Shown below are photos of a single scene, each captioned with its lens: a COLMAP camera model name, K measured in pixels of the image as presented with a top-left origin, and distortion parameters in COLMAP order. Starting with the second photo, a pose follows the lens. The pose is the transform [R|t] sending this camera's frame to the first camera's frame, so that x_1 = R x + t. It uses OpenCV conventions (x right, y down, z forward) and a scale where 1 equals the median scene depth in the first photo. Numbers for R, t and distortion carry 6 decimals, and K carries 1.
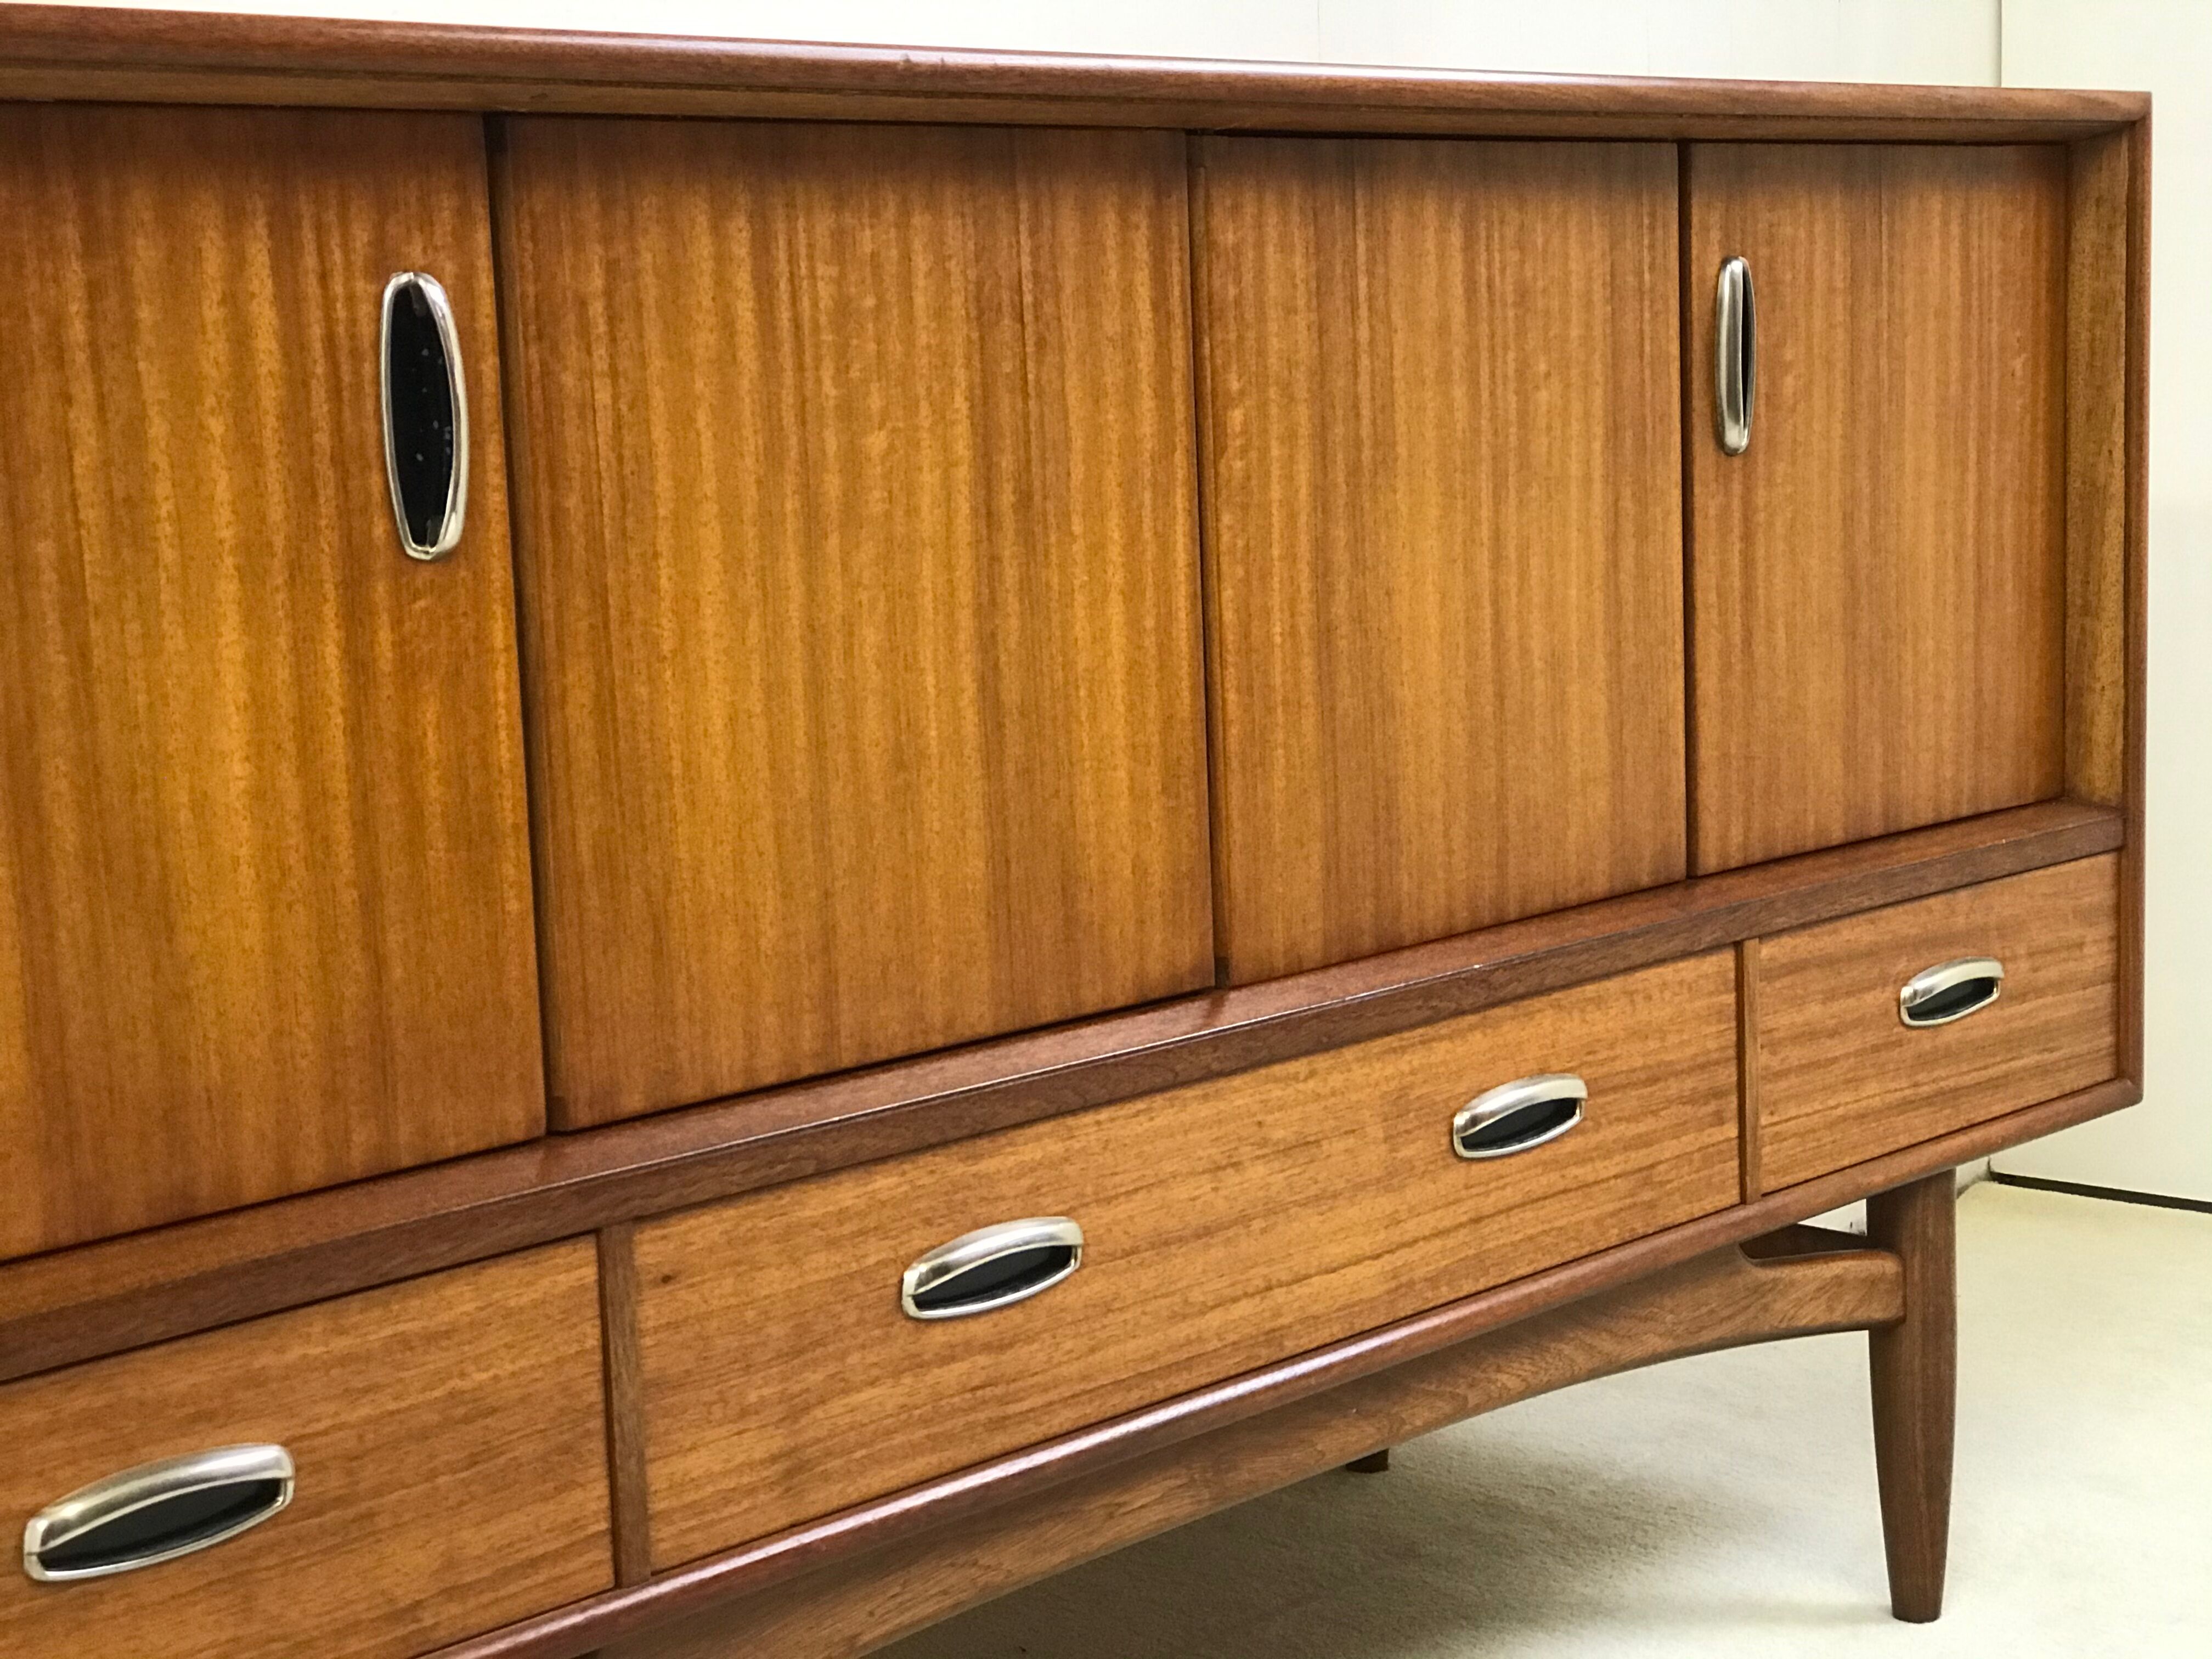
lens RADIAL K [[3608.4, 0, 1106.8], [0, 3608.4, 844.3], [0, 0, 1]] dist [0.043297, 0.000000]
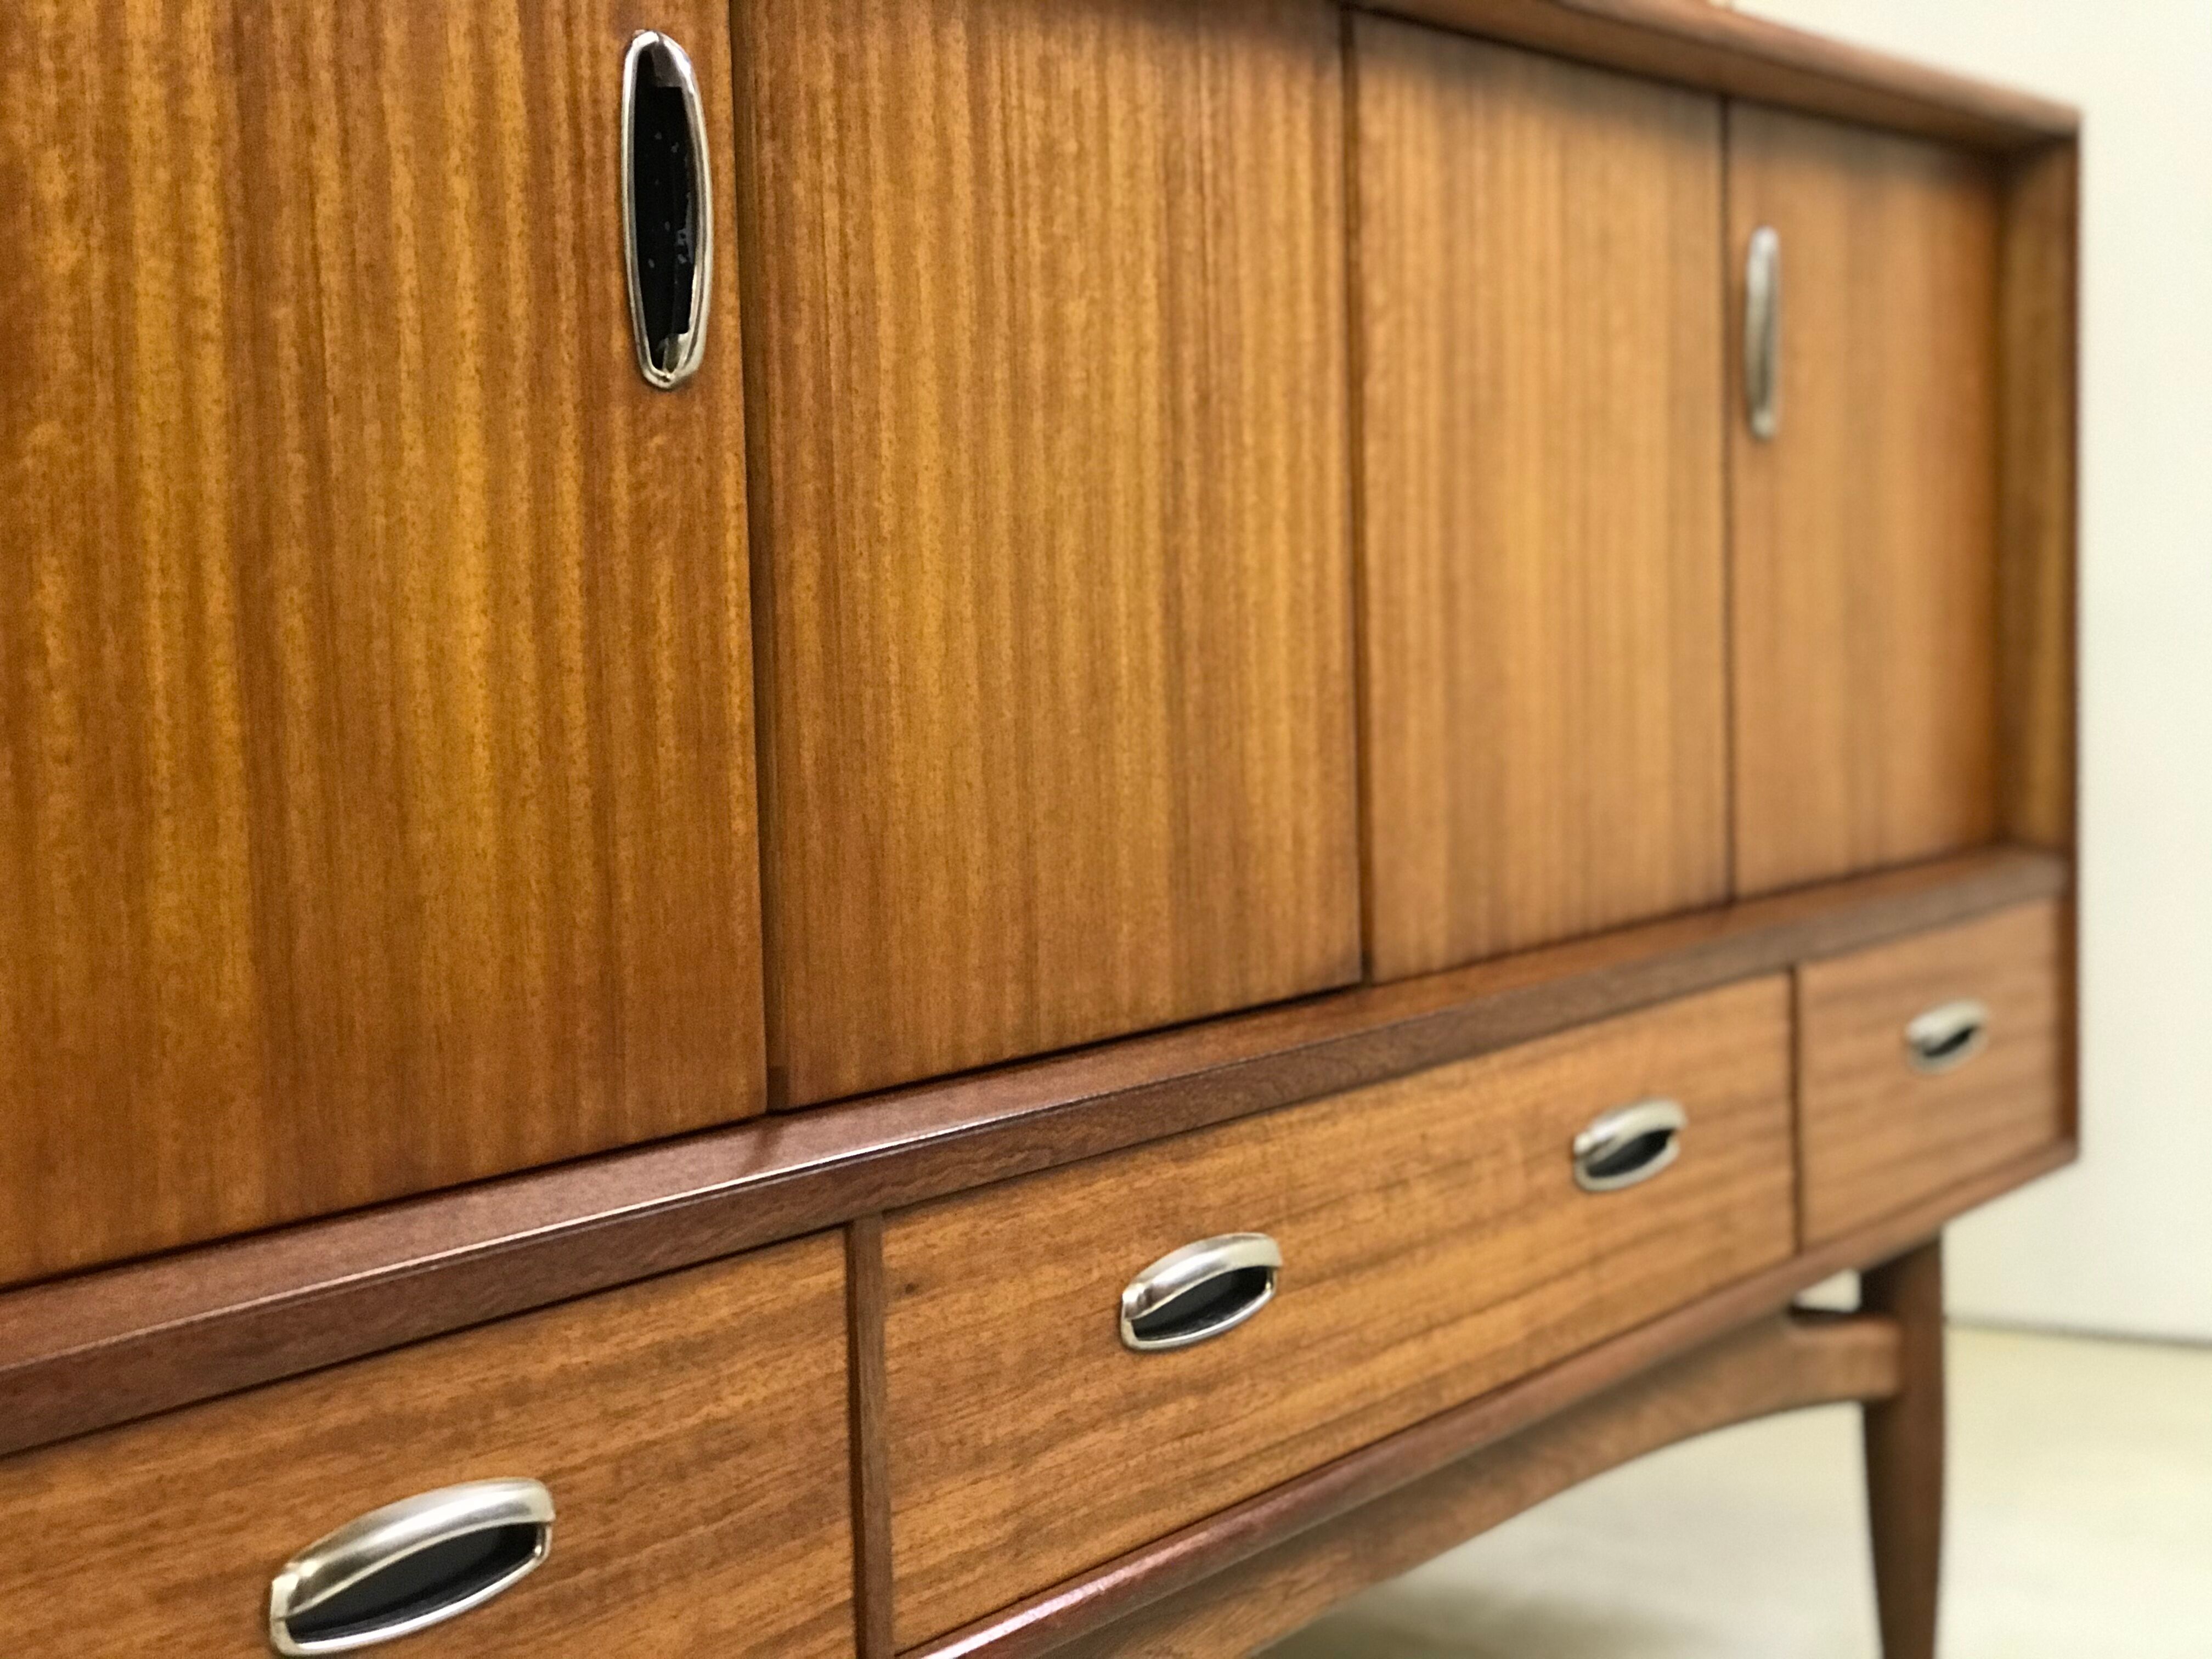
lens RADIAL K [[3608.4, 0, 1104.4], [0, 3608.4, 837.3], [0, 0, 1]] dist [0.043297, 0.000000]
pose [[0.981101, -0.002517, 0.193482, -0.223293], [0.016461, 0.997376, -0.070498, 0.072653], [-0.192796, 0.072350, 0.978568, 0.175157]]
